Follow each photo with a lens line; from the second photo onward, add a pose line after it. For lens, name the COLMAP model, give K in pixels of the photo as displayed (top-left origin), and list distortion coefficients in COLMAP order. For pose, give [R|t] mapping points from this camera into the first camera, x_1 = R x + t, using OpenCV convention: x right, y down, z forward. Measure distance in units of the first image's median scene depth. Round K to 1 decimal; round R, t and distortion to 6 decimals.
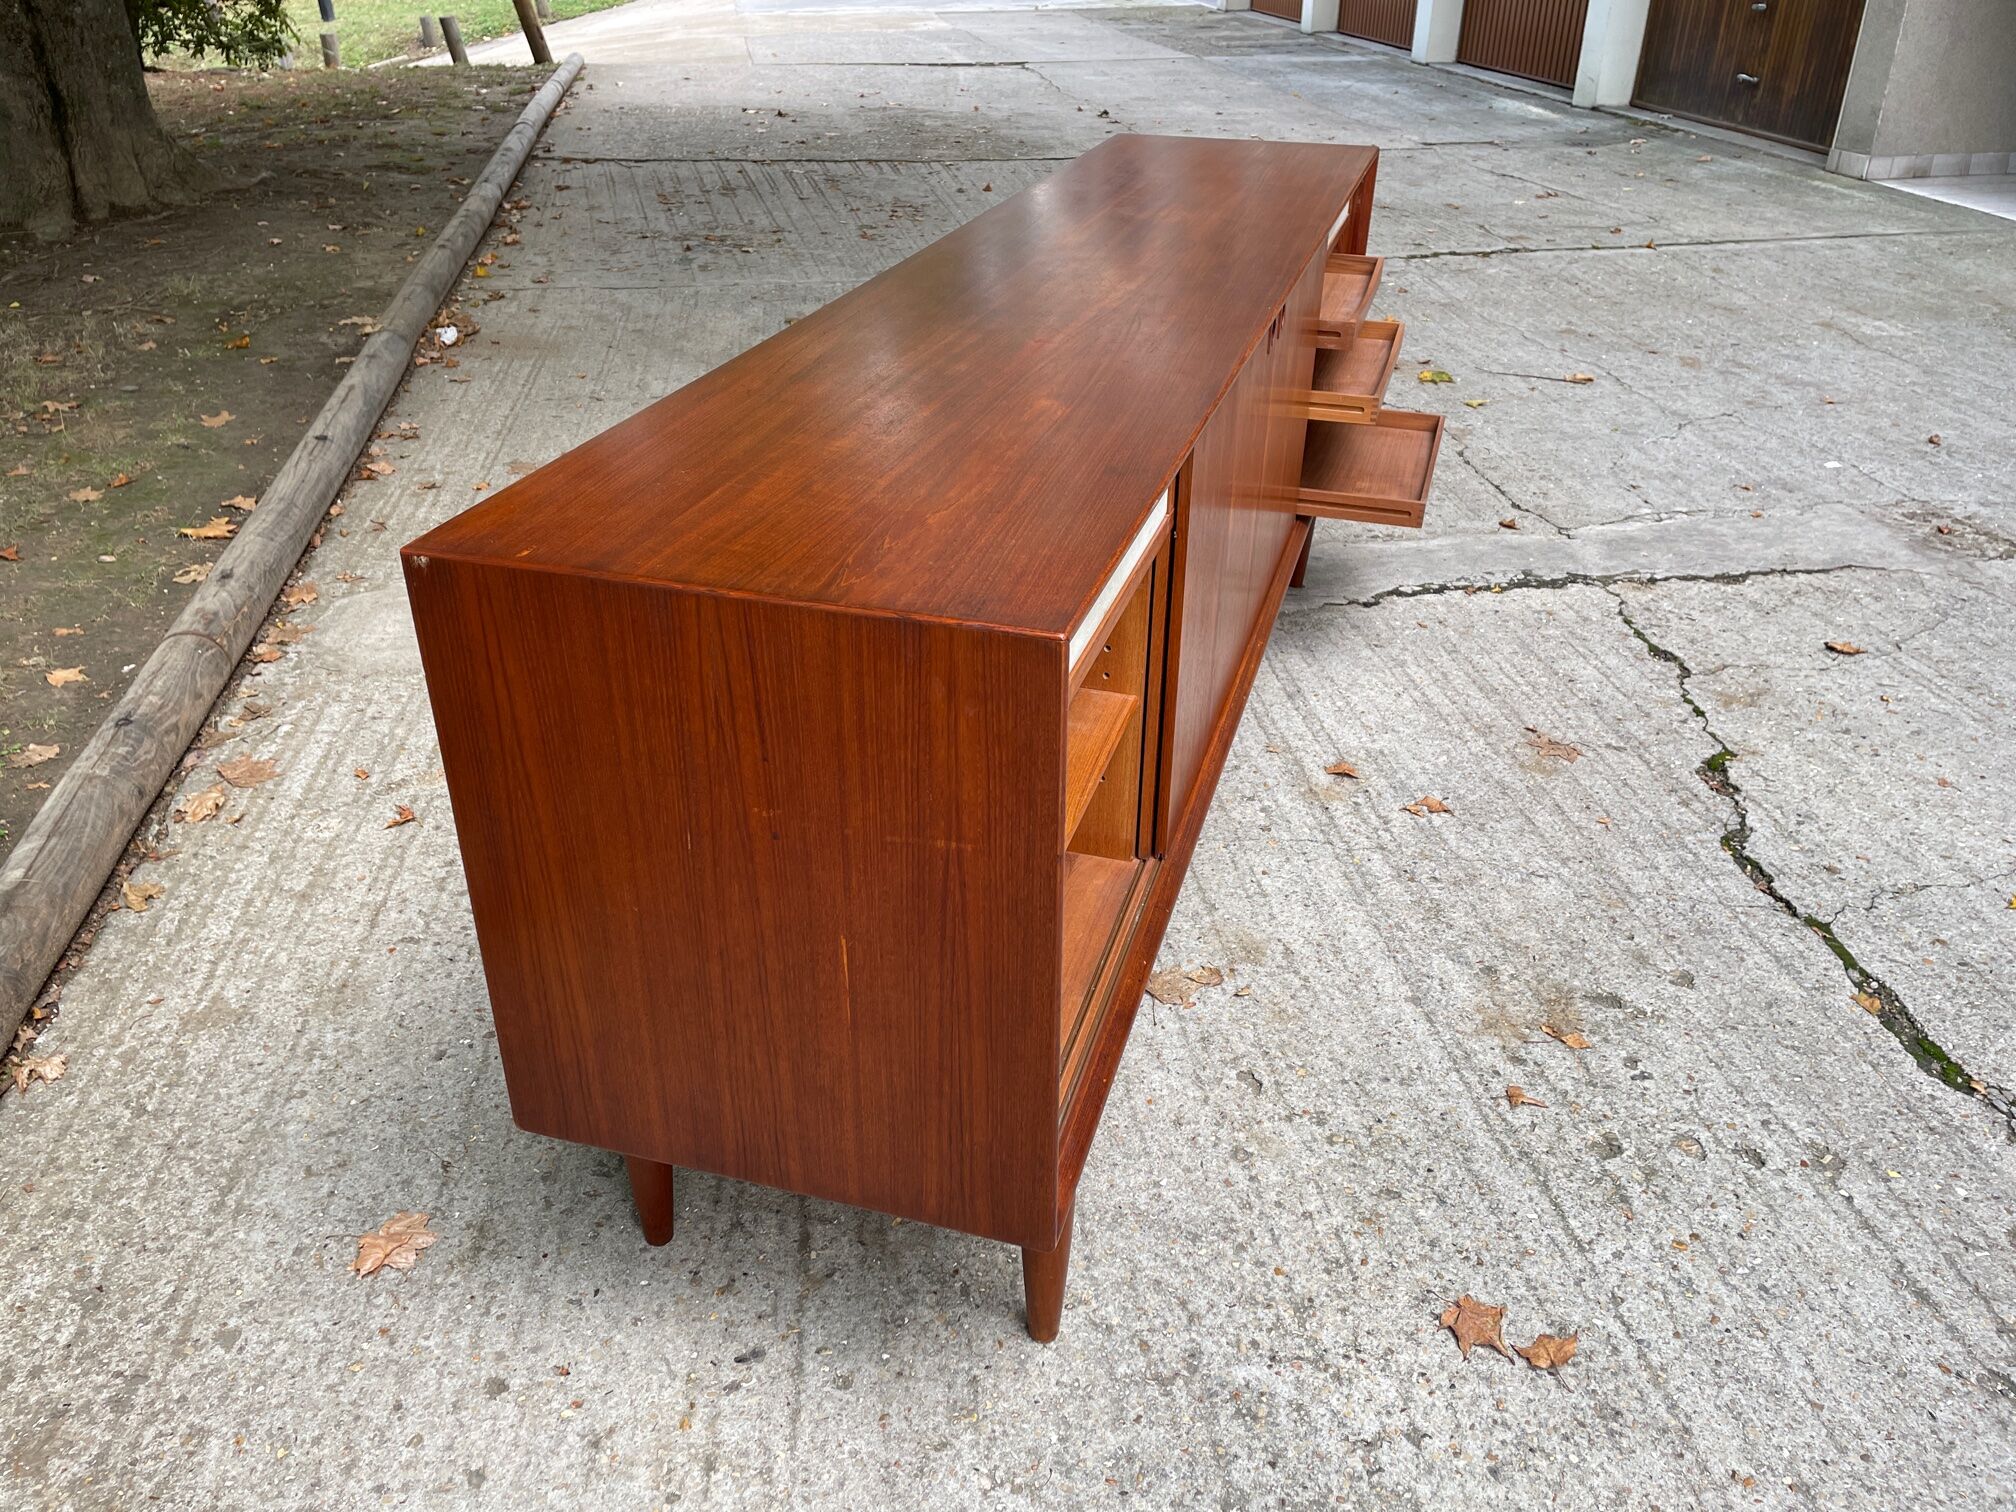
lens RADIAL K [[1524.2, 0, 1000.1], [0, 1524.2, 735.7], [0, 0, 1]] dist [0.092306, -0.114083]
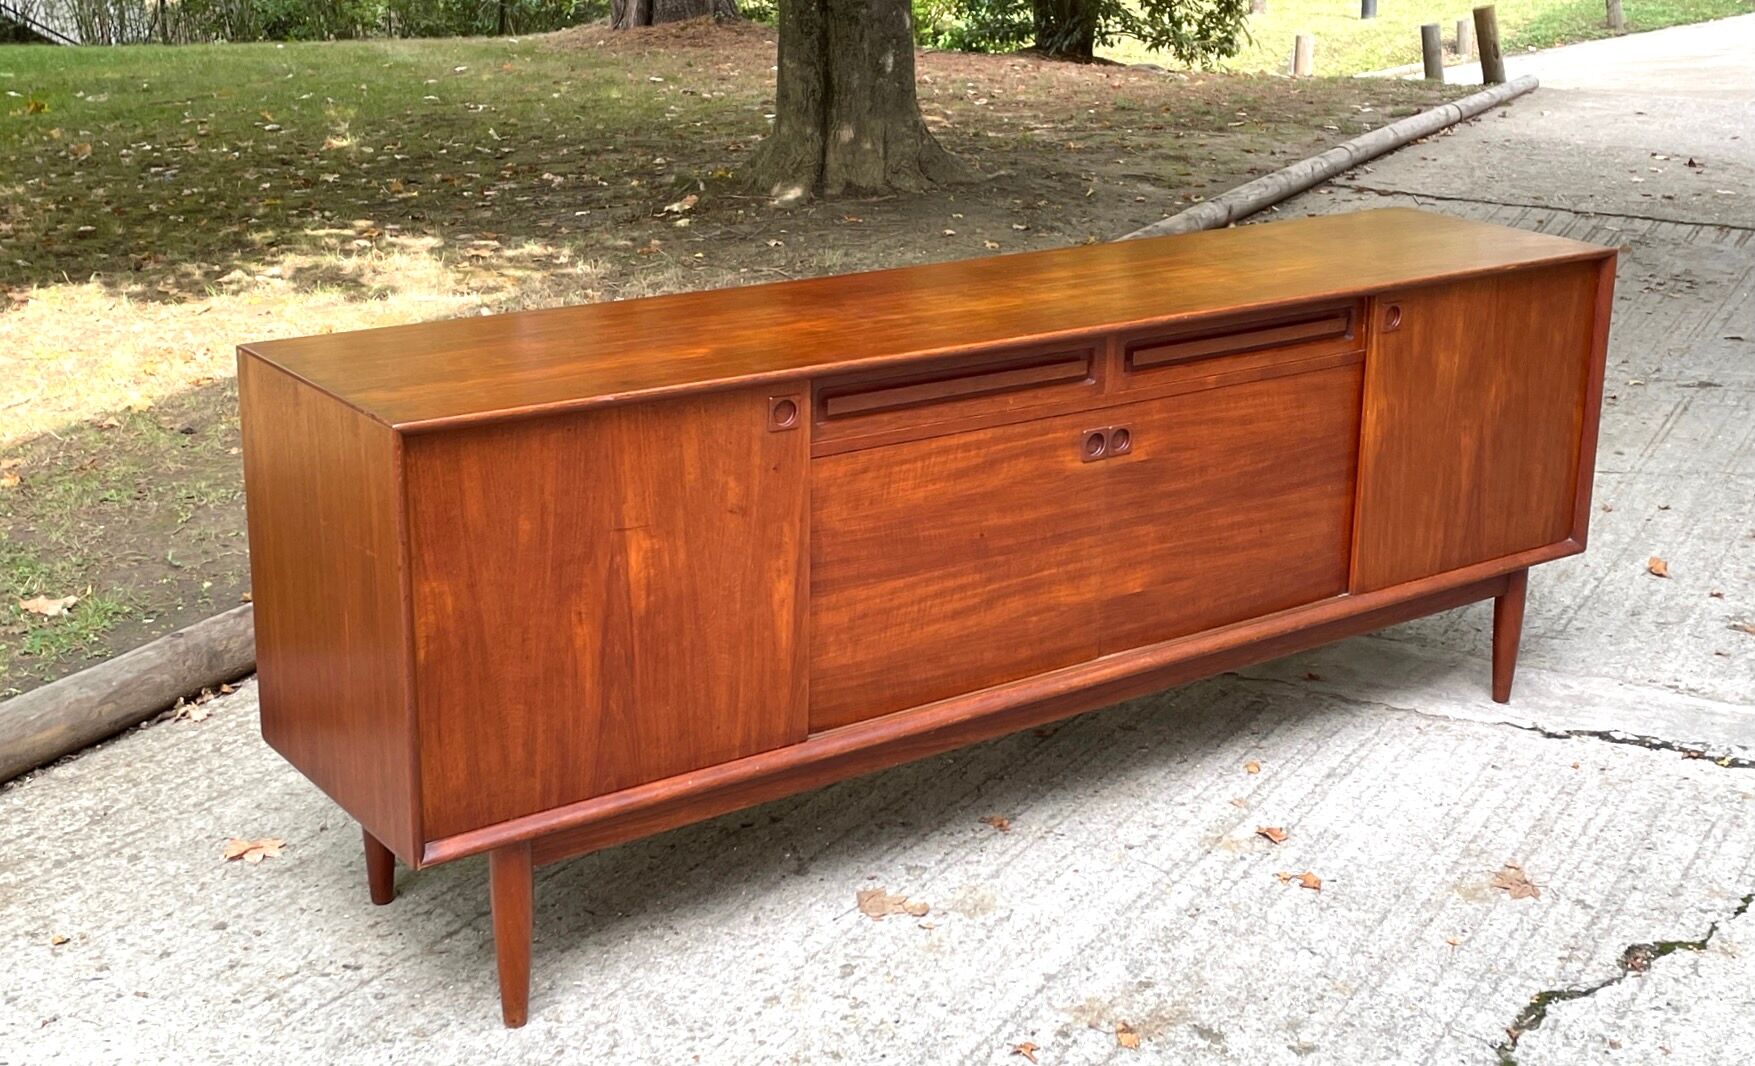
lens RADIAL K [[2221.3, 0, 981.2], [0, 2221.3, 433.1], [0, 0, 1]] dist [0.118790, -0.170213]
pose [[0.815188, 0.165057, -0.555179, 1.134512], [-0.296463, 0.942359, -0.155140, 0.079658], [0.497571, 0.291059, 0.817134, -0.434775]]
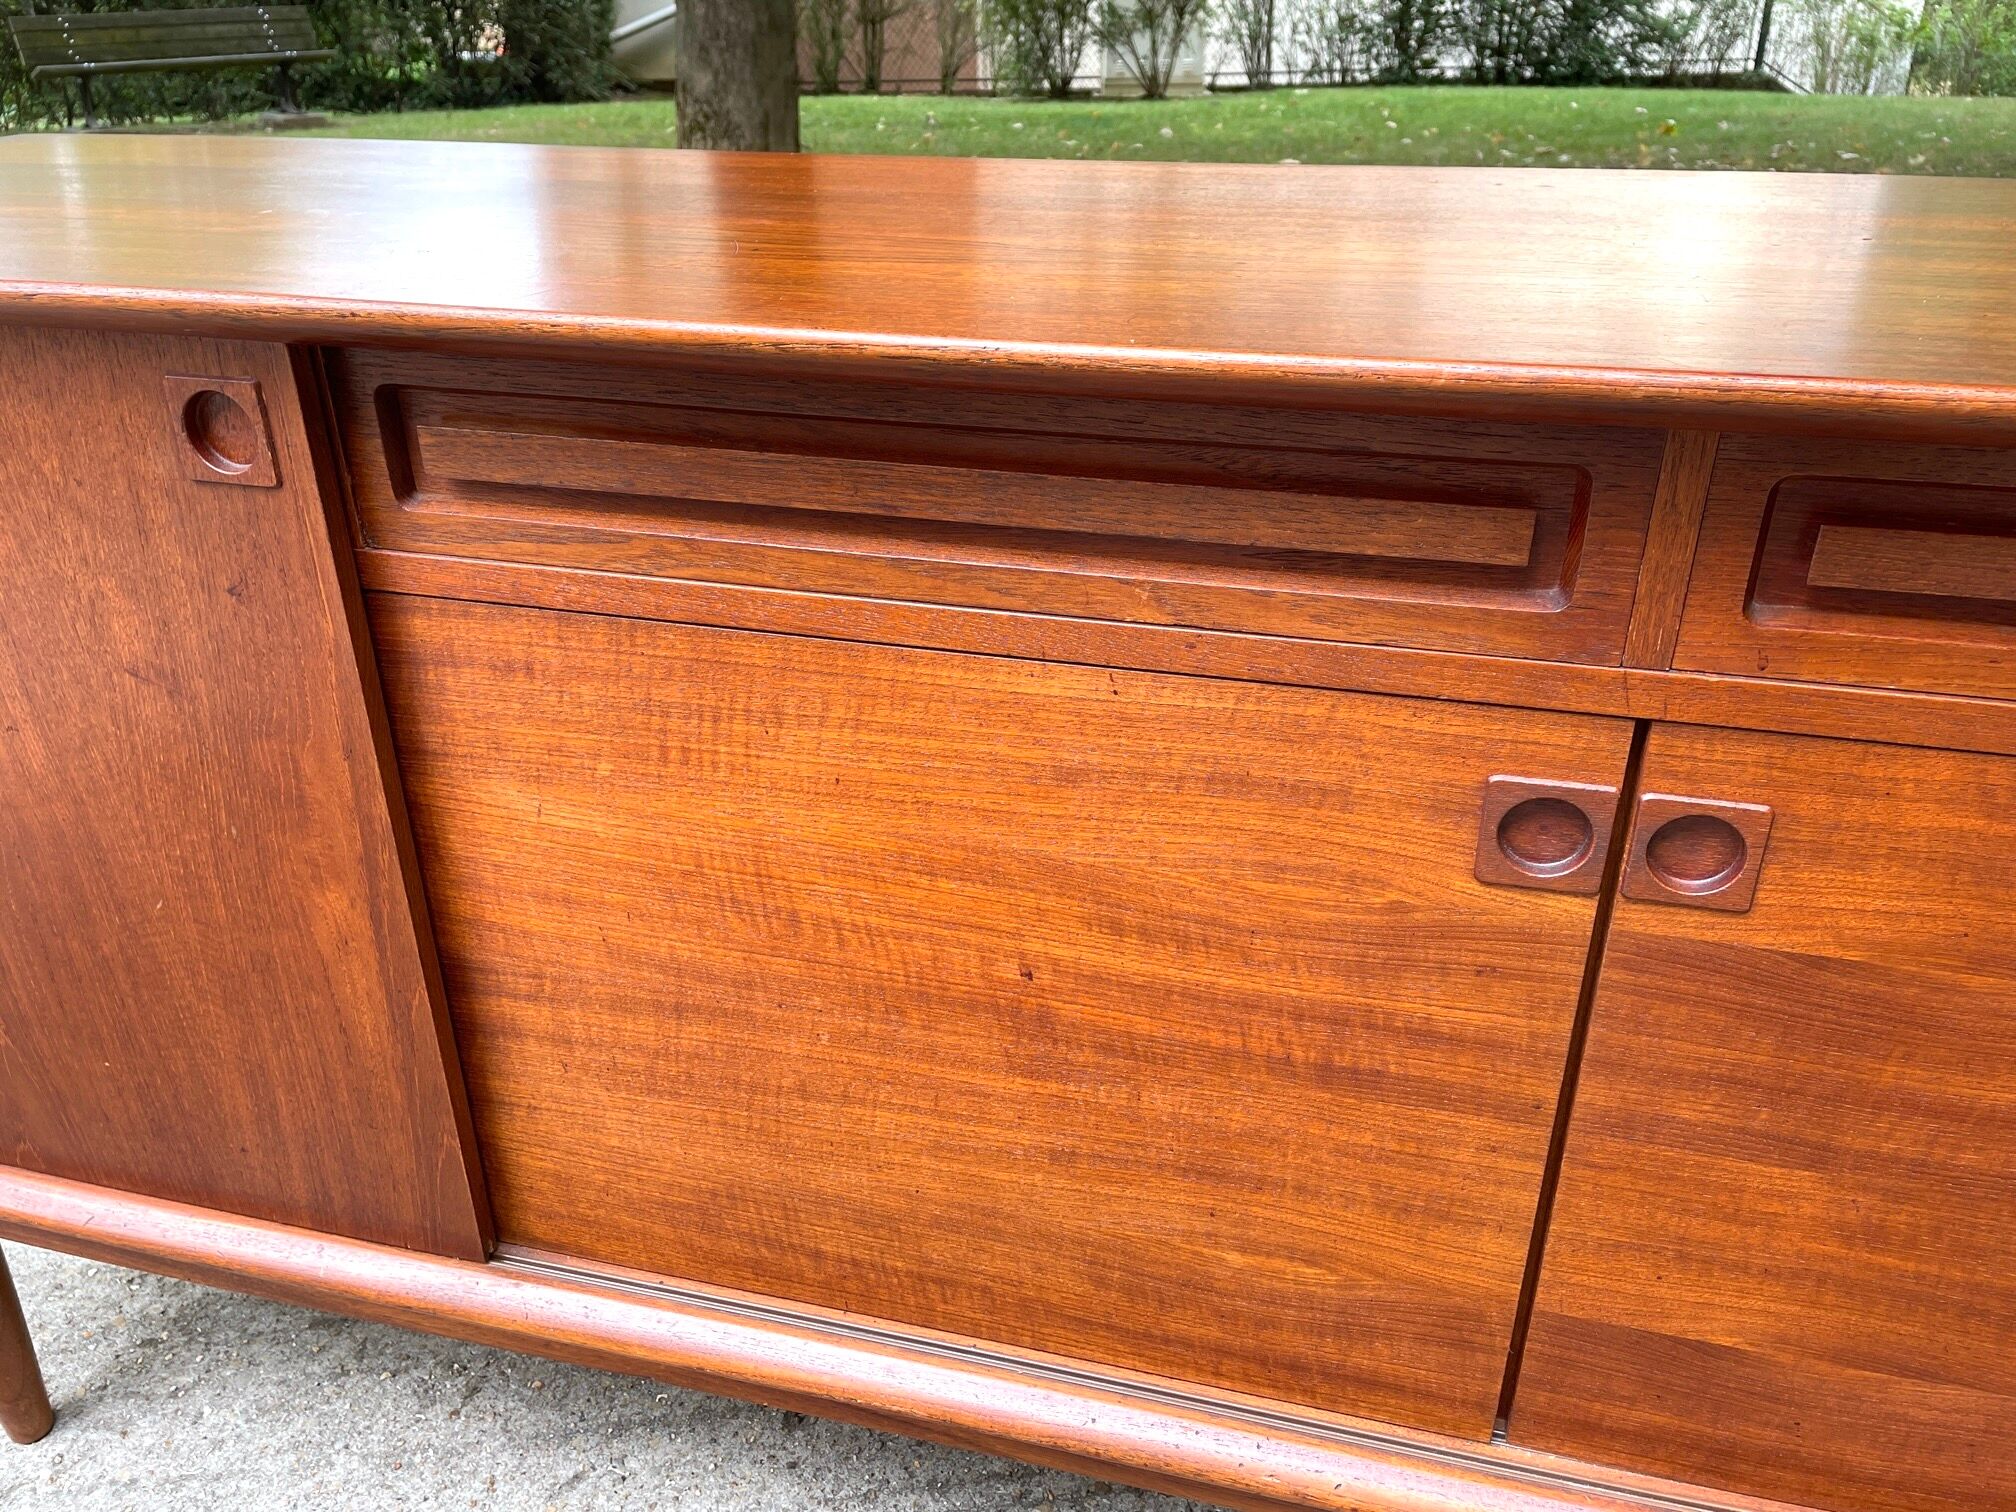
lens RADIAL K [[1526.0, 0, 1004.6], [0, 1526.0, 749.8], [0, 0, 1]] dist [0.085947, -0.109200]
pose [[0.043558, 0.454514, -0.889674, 0.474712], [-0.475402, 0.792663, 0.381678, -0.316230], [0.878690, 0.406328, 0.250604, 0.931840]]
